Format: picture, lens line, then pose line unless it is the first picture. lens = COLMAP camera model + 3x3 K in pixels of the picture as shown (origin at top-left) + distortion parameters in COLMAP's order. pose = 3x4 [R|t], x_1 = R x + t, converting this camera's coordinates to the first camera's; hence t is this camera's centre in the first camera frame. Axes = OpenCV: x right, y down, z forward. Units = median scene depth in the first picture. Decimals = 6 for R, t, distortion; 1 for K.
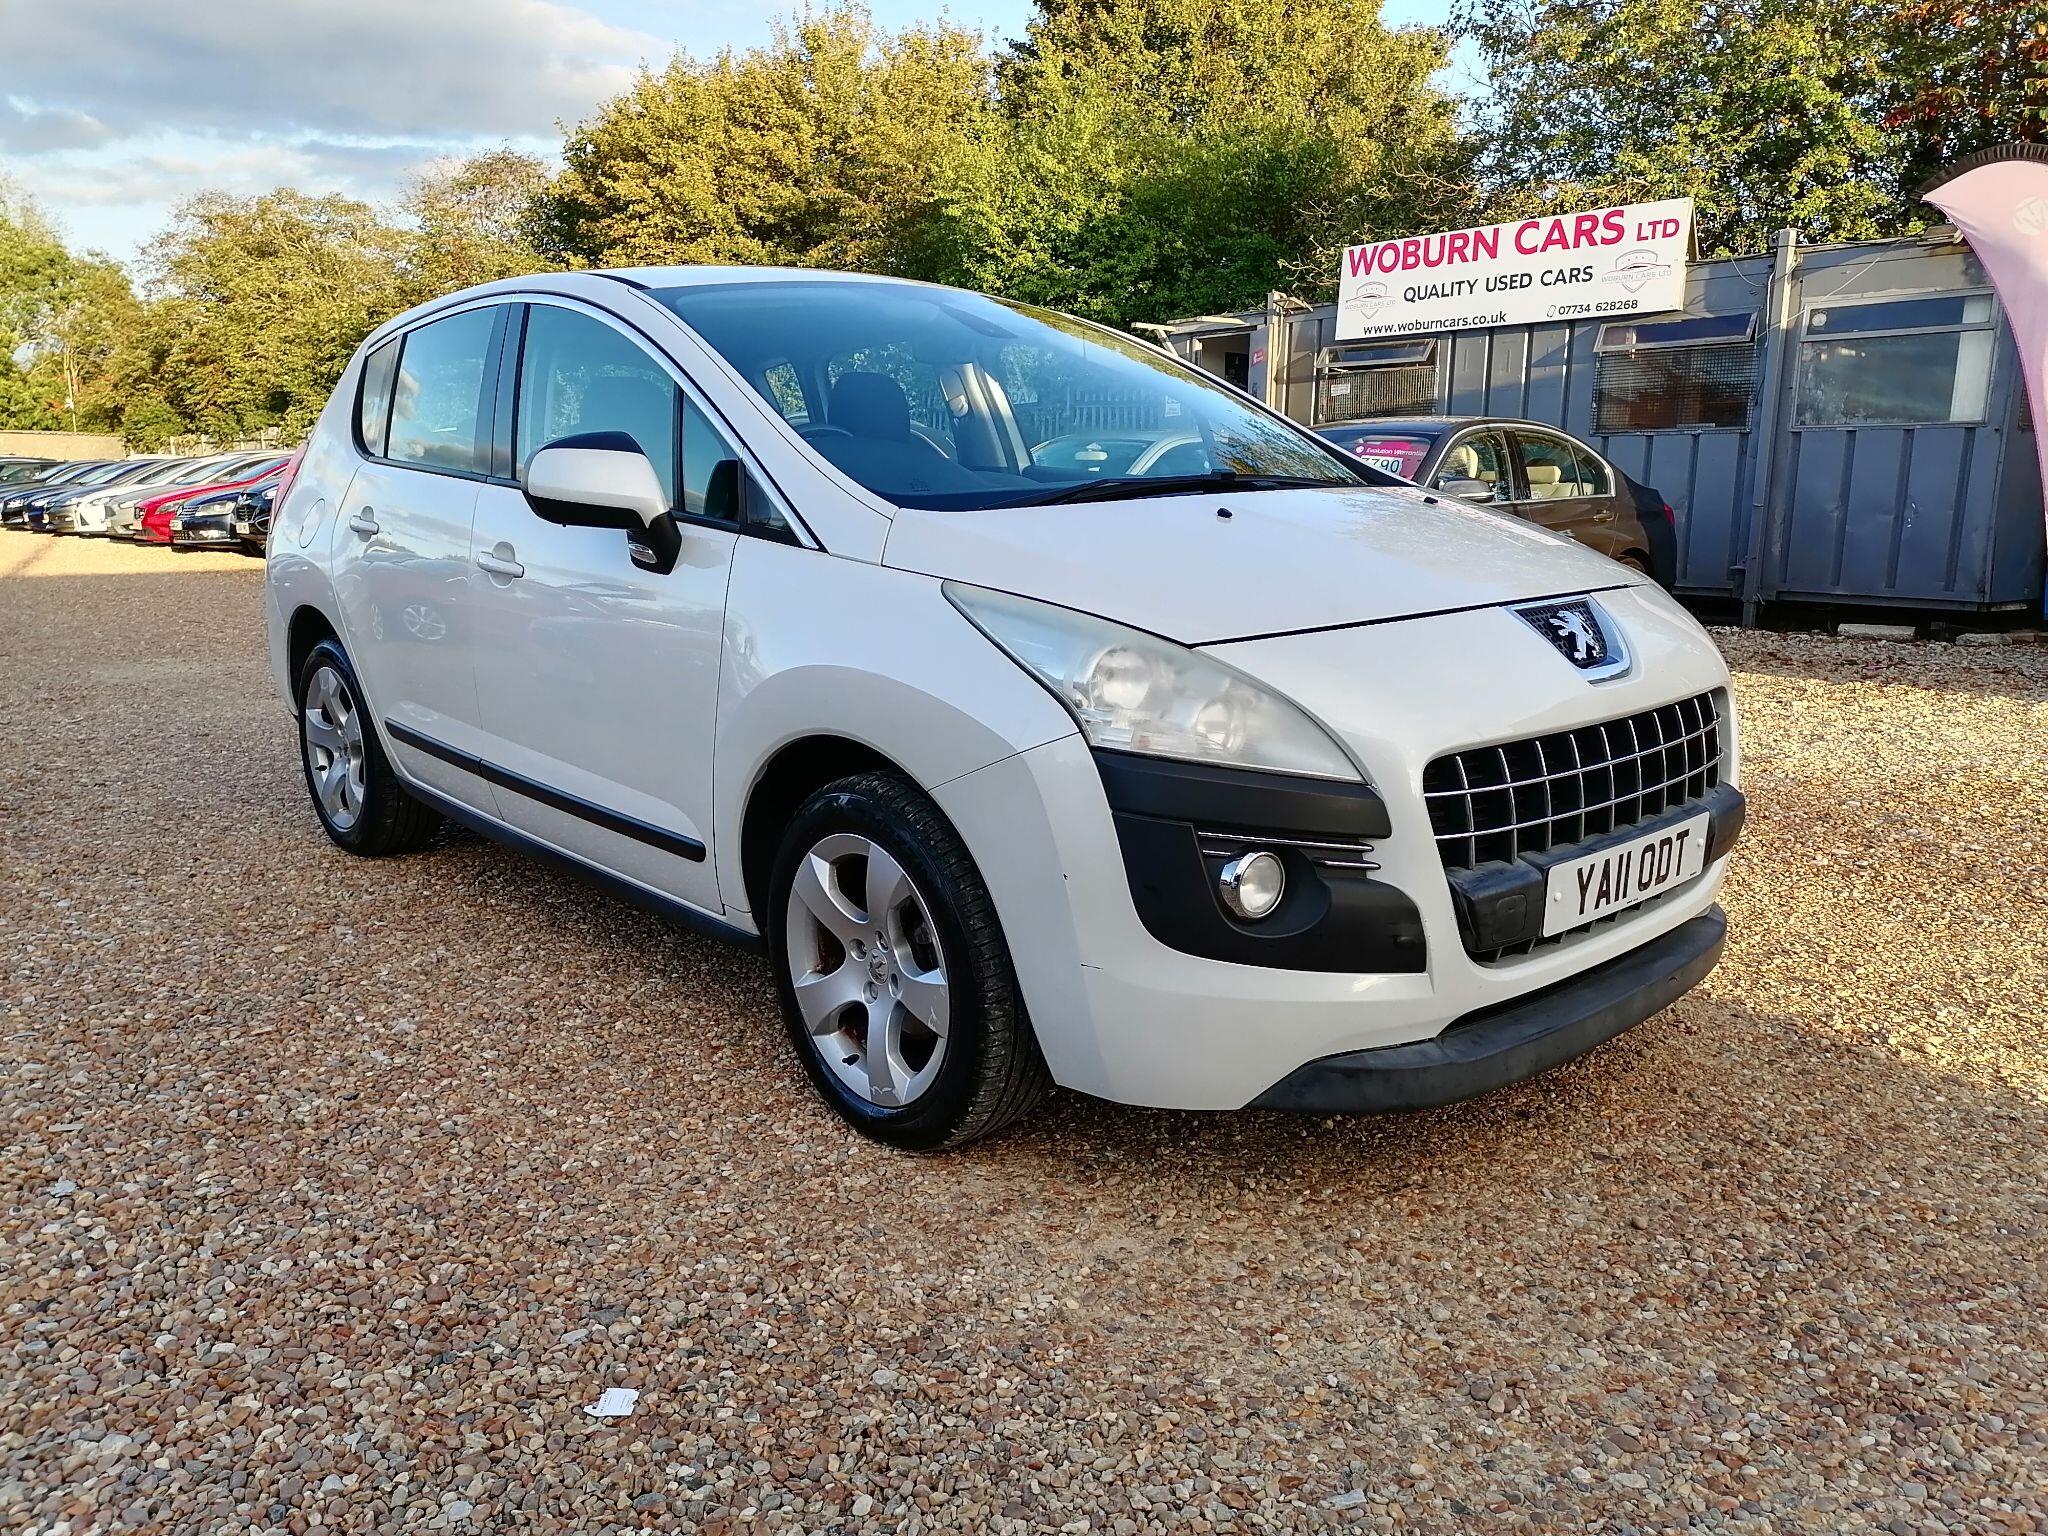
lens RADIAL K [[1549.7, 0, 1026.5], [0, 1549.7, 828.9], [0, 0, 1]] dist [0.035006, -0.010261]
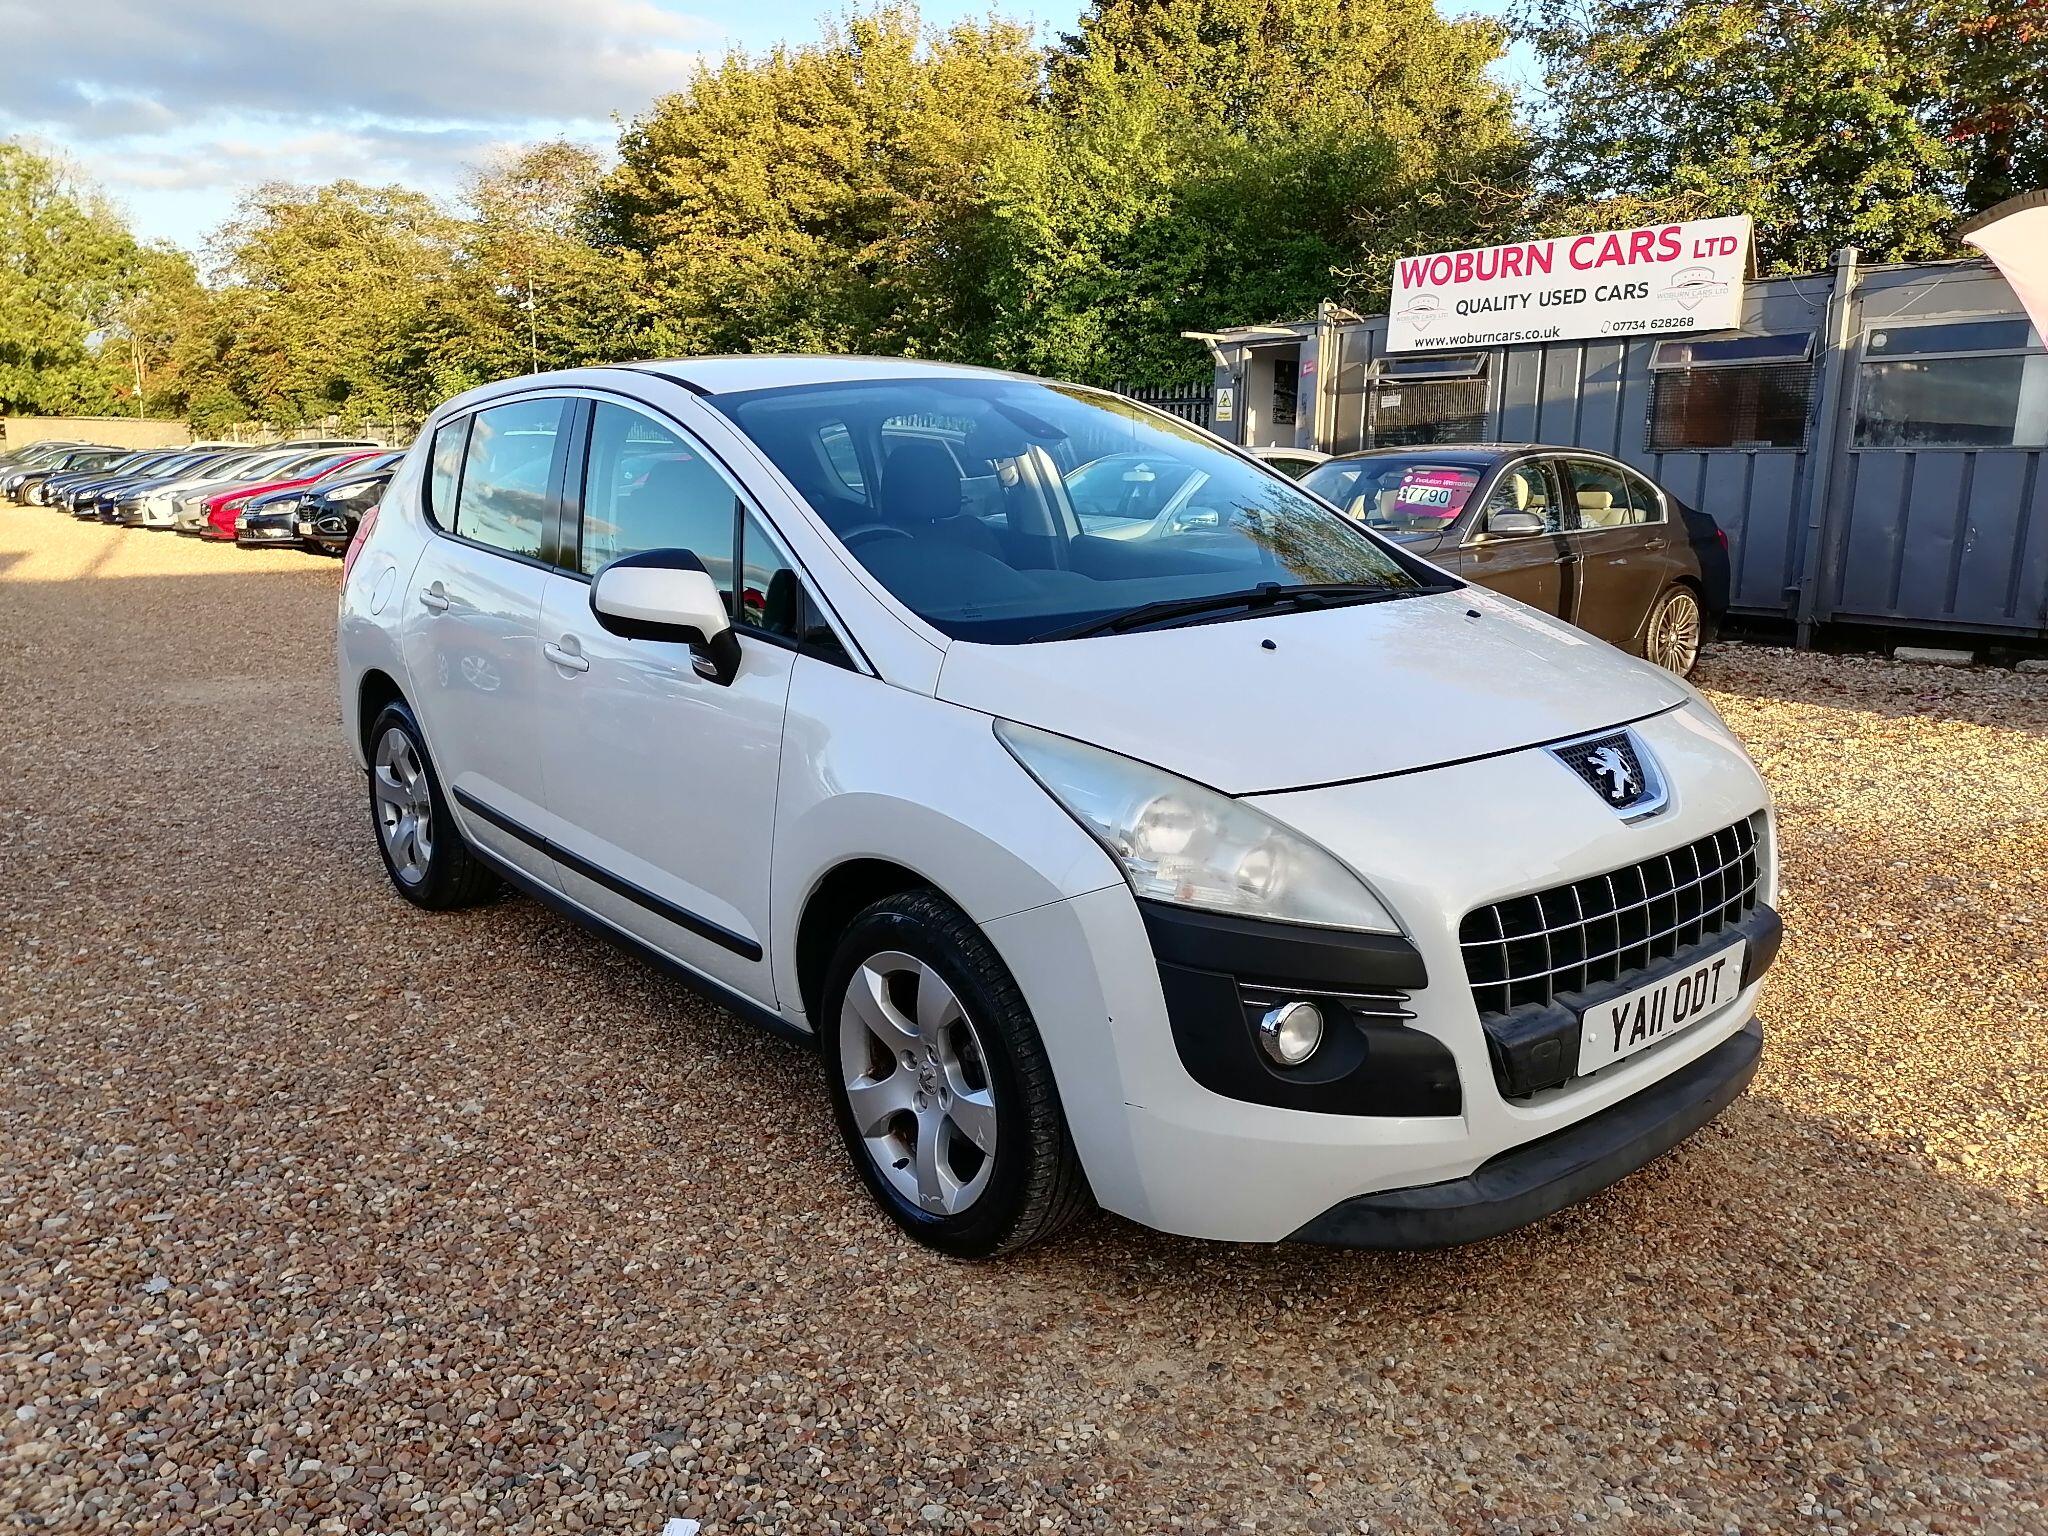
lens RADIAL K [[1549.3, 0, 1022.2], [0, 1549.3, 825.8], [0, 0, 1]] dist [0.030824, -0.006544]
pose [[0.999462, 0.009328, -0.031440, -0.001520], [-0.008962, 0.999891, 0.011746, -0.071778], [0.031546, -0.011458, 0.999437, -0.022724]]
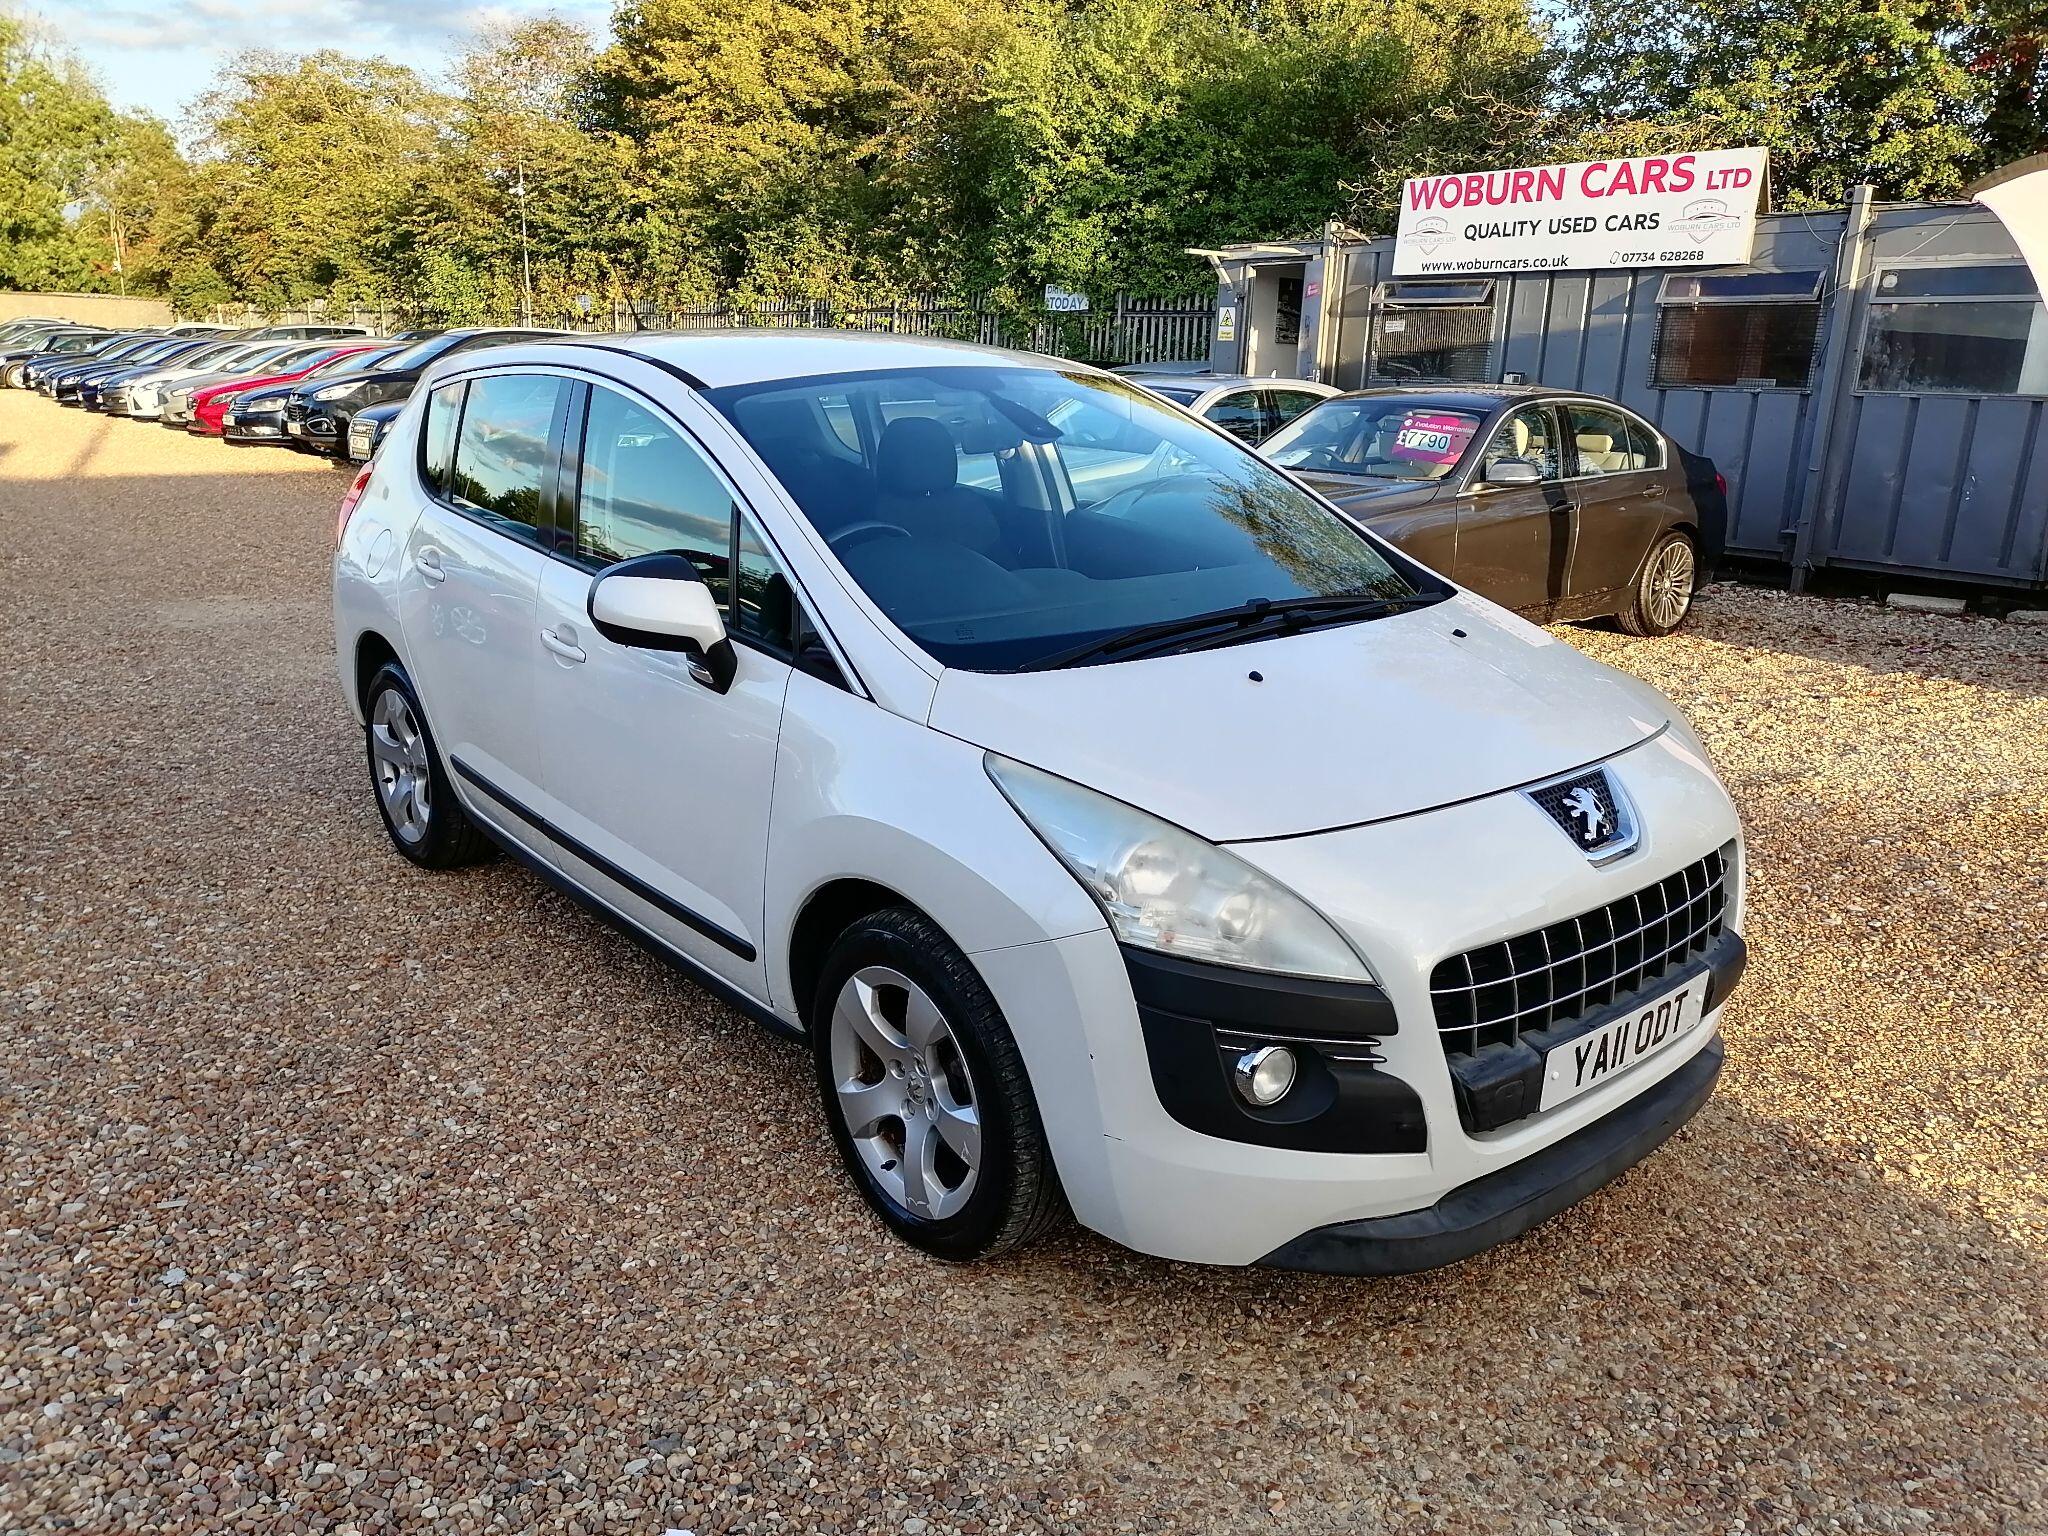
lens RADIAL K [[1545.8, 0, 1021.5], [0, 1545.8, 826.8], [0, 0, 1]] dist [0.030910, -0.005537]
pose [[0.999271, 0.028309, -0.025630, -0.000386], [-0.026199, 0.996513, 0.079221, -0.138107], [0.027783, -0.078491, 0.996528, -0.037240]]
